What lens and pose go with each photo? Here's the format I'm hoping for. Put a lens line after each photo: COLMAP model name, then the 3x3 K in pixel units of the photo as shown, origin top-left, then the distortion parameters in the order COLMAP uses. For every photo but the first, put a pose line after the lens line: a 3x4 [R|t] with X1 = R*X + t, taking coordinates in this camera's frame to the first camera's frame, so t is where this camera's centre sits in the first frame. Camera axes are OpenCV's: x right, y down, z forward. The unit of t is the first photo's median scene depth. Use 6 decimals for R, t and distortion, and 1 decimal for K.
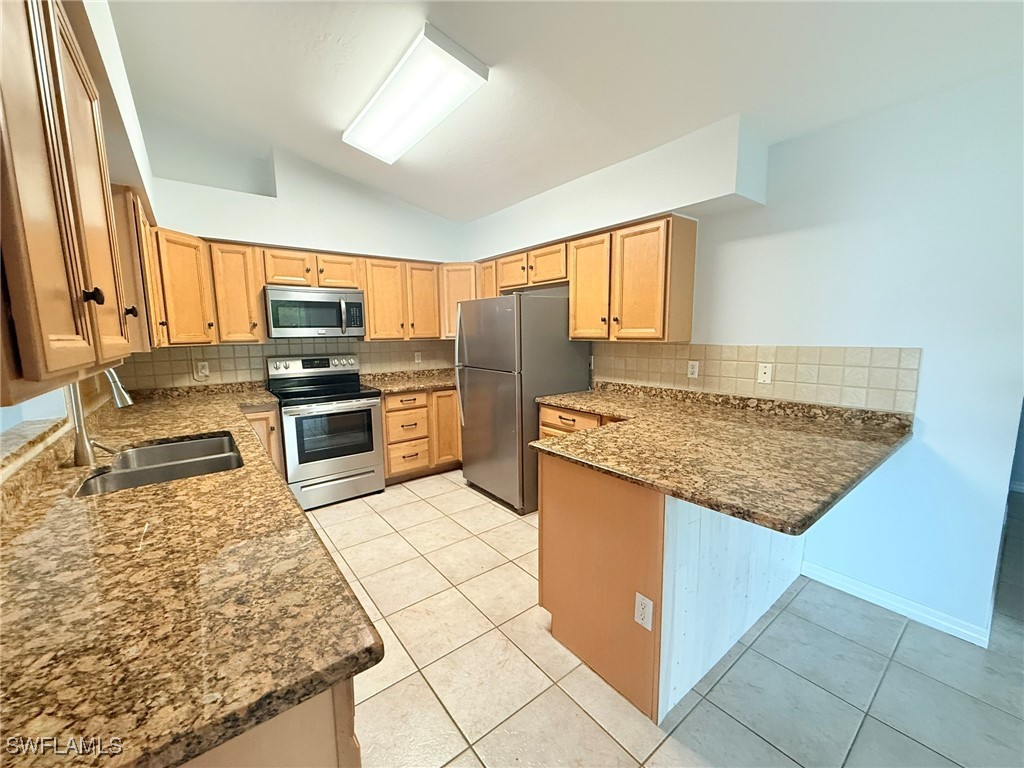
lens RADIAL K [[406.1, 0, 508.0], [0, 406.1, 386.0], [0, 0, 1]] dist [-0.000717, 0.000708]
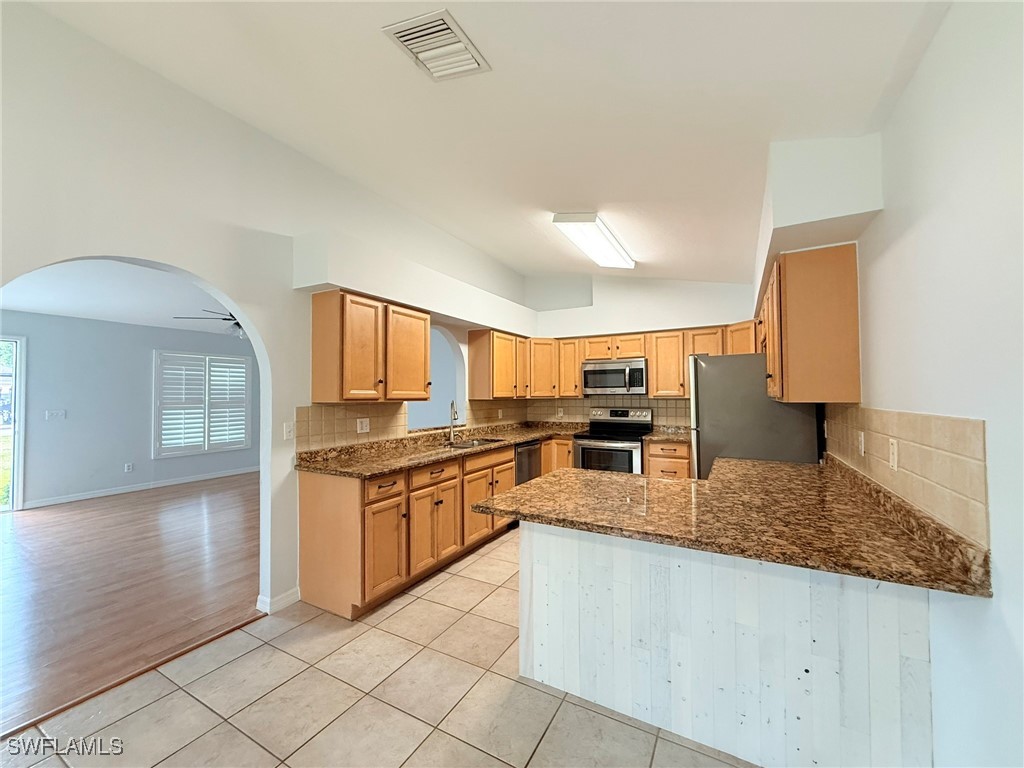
lens RADIAL K [[406.1, 0, 508.1], [0, 406.1, 385.8], [0, 0, 1]] dist [-0.000717, 0.000708]
pose [[0.391492, -0.010914, -0.920117, 0.821790], [-0.122627, 0.990392, -0.063923, -0.018709], [0.911974, 0.137856, 0.386392, 0.151996]]
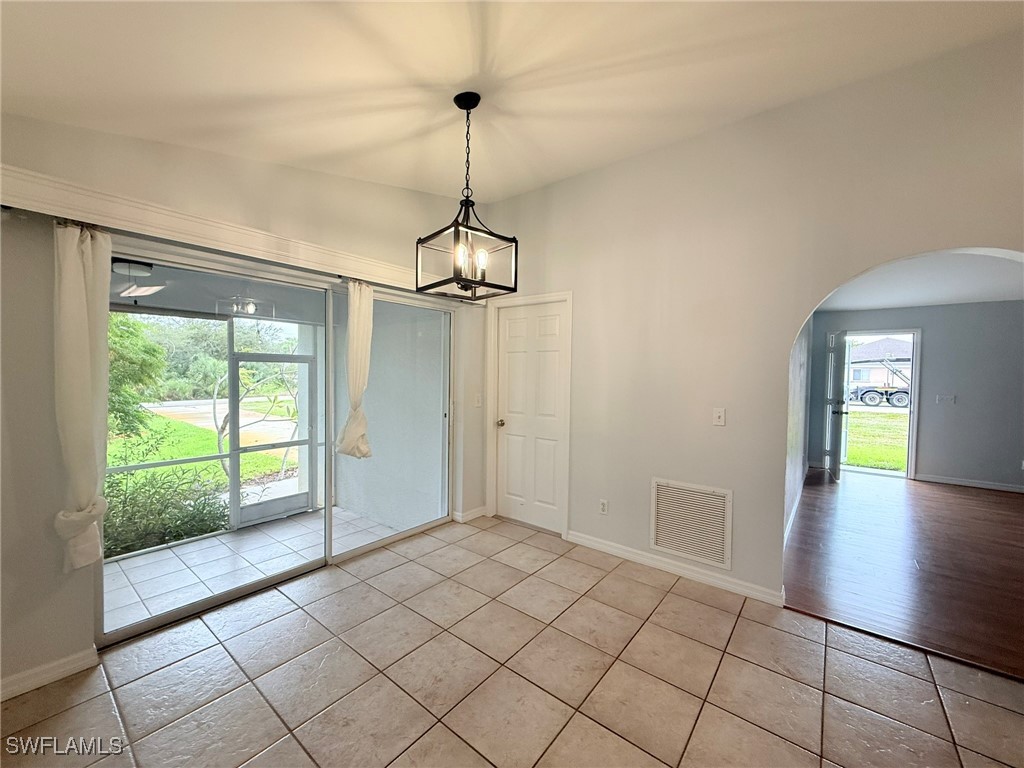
lens RADIAL K [[406.1, 0, 508.6], [0, 406.1, 385.9], [0, 0, 1]] dist [-0.000717, 0.000708]
pose [[-0.972008, 0.003558, -0.234919, 0.814707], [-0.036404, 0.985529, 0.165554, -0.063127], [0.232108, 0.169471, -0.957813, 0.375890]]
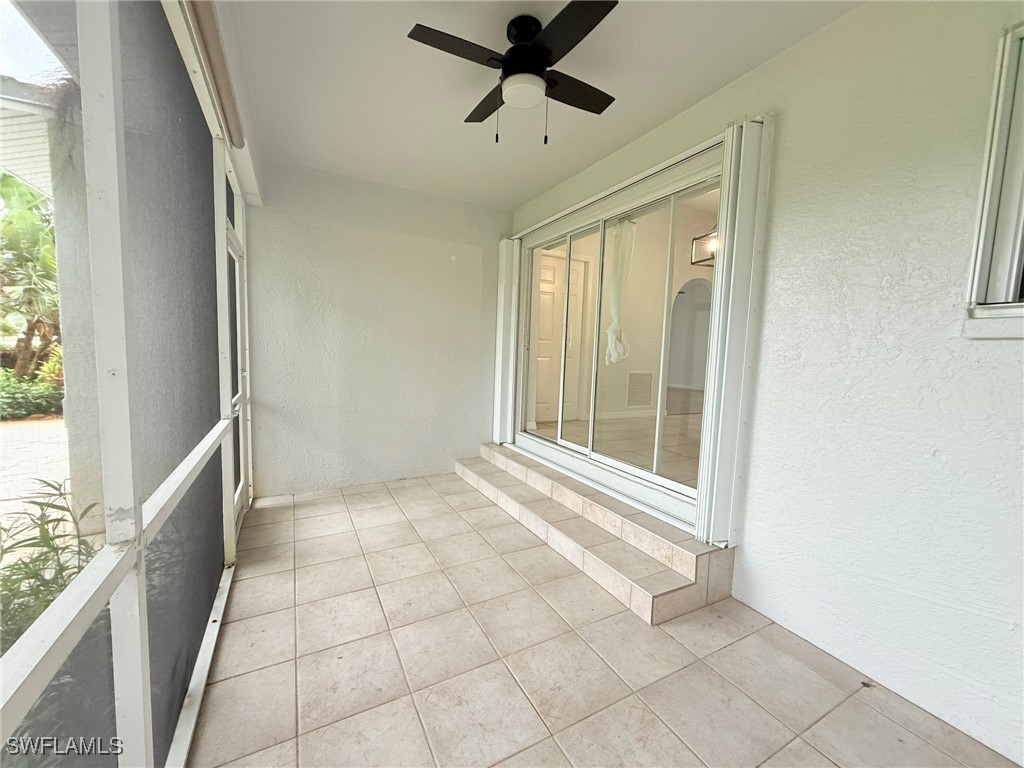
lens RADIAL K [[406.1, 0, 508.8], [0, 406.1, 381.9], [0, 0, 1]] dist [-0.000717, 0.000708]
pose [[-0.161105, 0.078696, -0.983795, 2.261152], [-0.162656, 0.981068, 0.105114, 0.264498], [0.973441, 0.176954, -0.145255, -0.760217]]
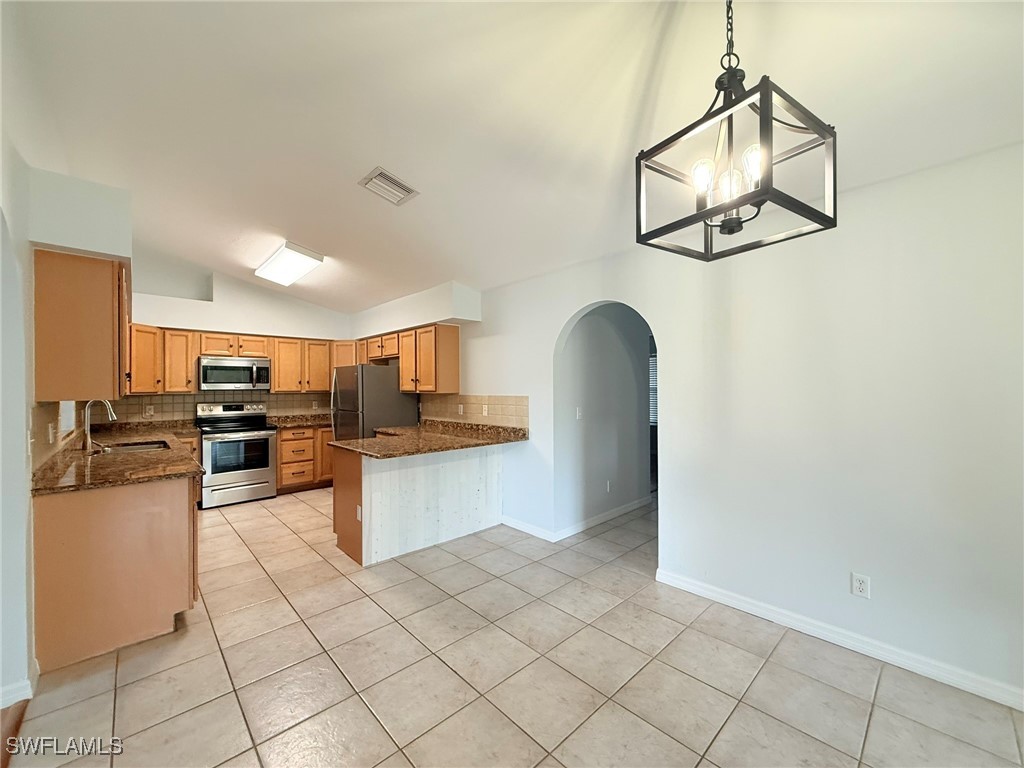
lens RADIAL K [[406.1, 0, 508.5], [0, 406.1, 385.8], [0, 0, 1]] dist [-0.000717, 0.000708]
pose [[0.995672, 0.007016, 0.092675, 0.473365], [0.005891, 0.990377, -0.138271, 0.092688], [-0.092754, 0.138218, 0.986049, -0.678768]]
